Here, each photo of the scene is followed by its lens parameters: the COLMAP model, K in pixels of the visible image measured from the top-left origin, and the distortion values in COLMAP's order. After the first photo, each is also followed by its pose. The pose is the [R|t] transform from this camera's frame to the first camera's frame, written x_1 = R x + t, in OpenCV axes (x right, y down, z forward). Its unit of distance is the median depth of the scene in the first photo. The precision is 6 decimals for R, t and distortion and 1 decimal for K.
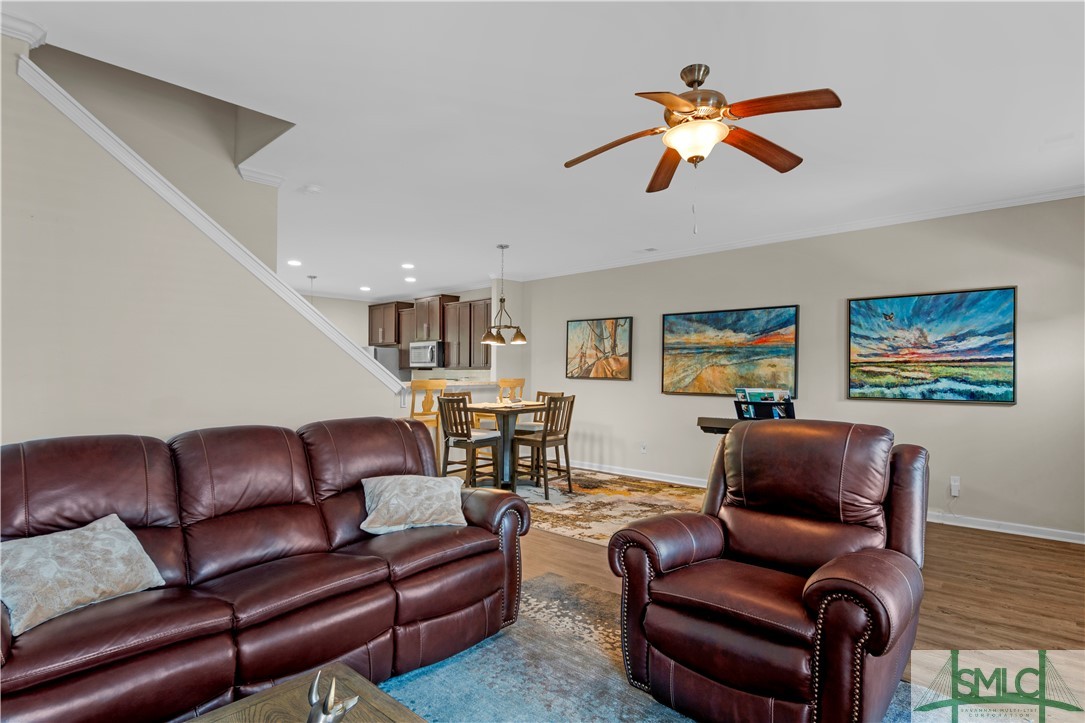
lens RADIAL K [[535.6, 0, 542.5], [0, 535.6, 361.5], [0, 0, 1]] dist [-0.024886, -0.000157]
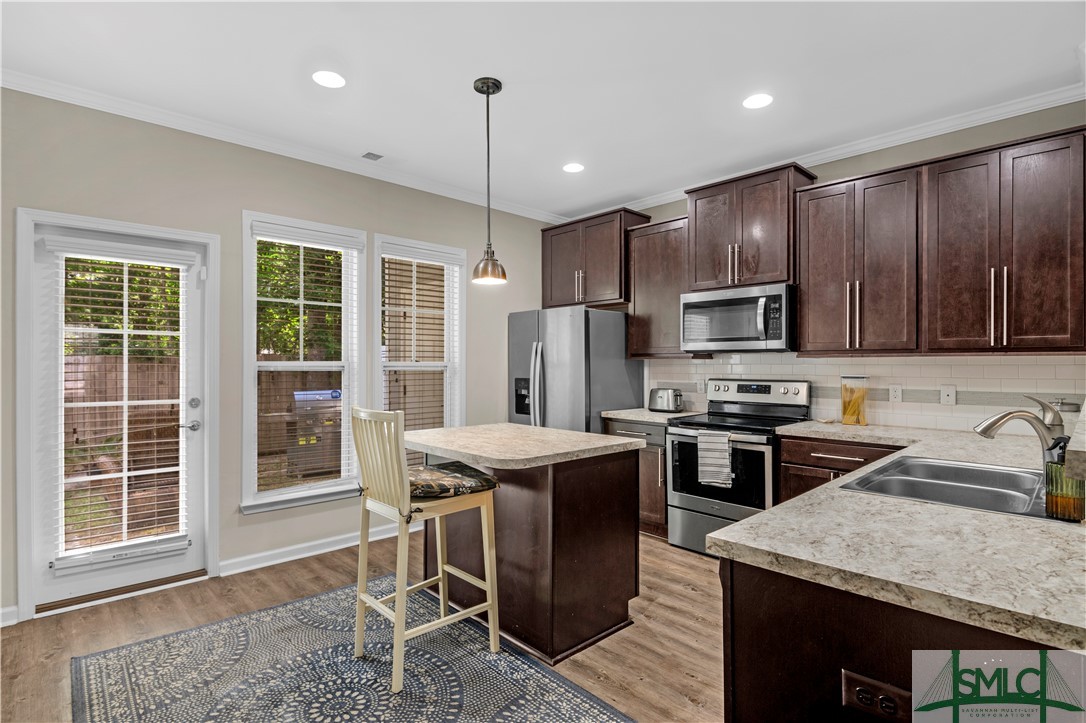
lens RADIAL K [[515.0, 0, 542.0], [0, 515.0, 369.9], [0, 0, 1]] dist [-0.000923, -0.000119]
pose [[0.997461, -0.003523, -0.071134, -0.425487], [0.005785, 0.999483, 0.031624, 0.014962], [0.070986, -0.031955, 0.996965, 0.758696]]
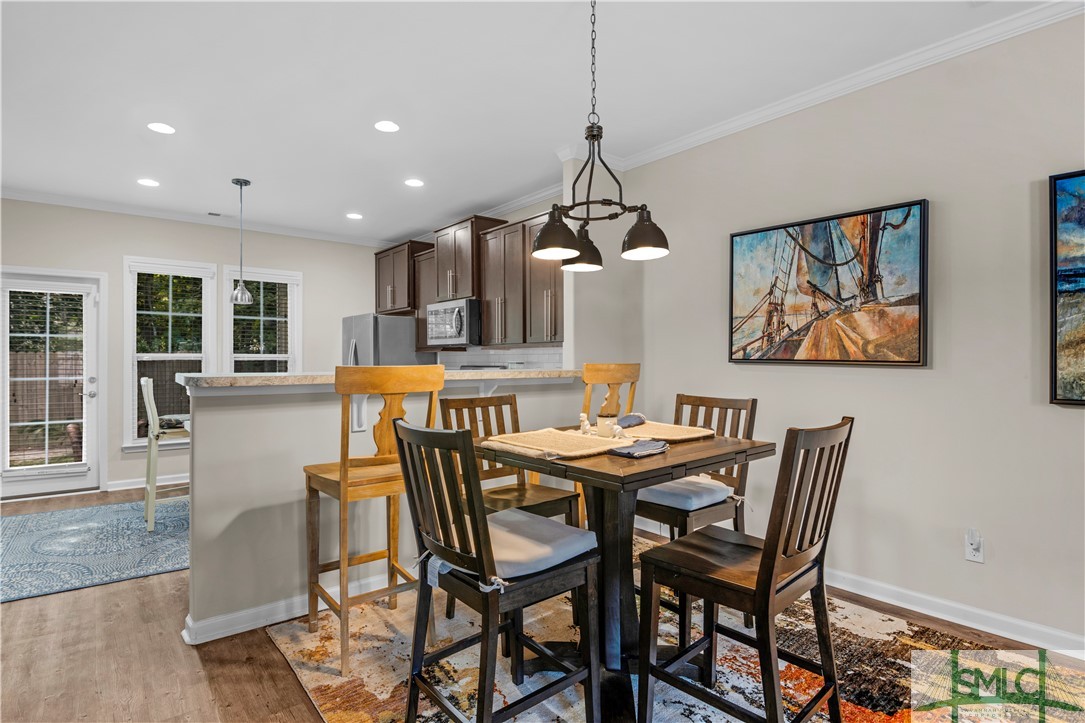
lens RADIAL K [[535.6, 0, 542.5], [0, 535.6, 361.5], [0, 0, 1]] dist [-0.024886, -0.000157]
pose [[0.990953, -0.004771, -0.134124, -0.053129], [0.008012, 0.999688, 0.023638, 0.019340], [0.133970, -0.024499, 0.990683, 0.554620]]
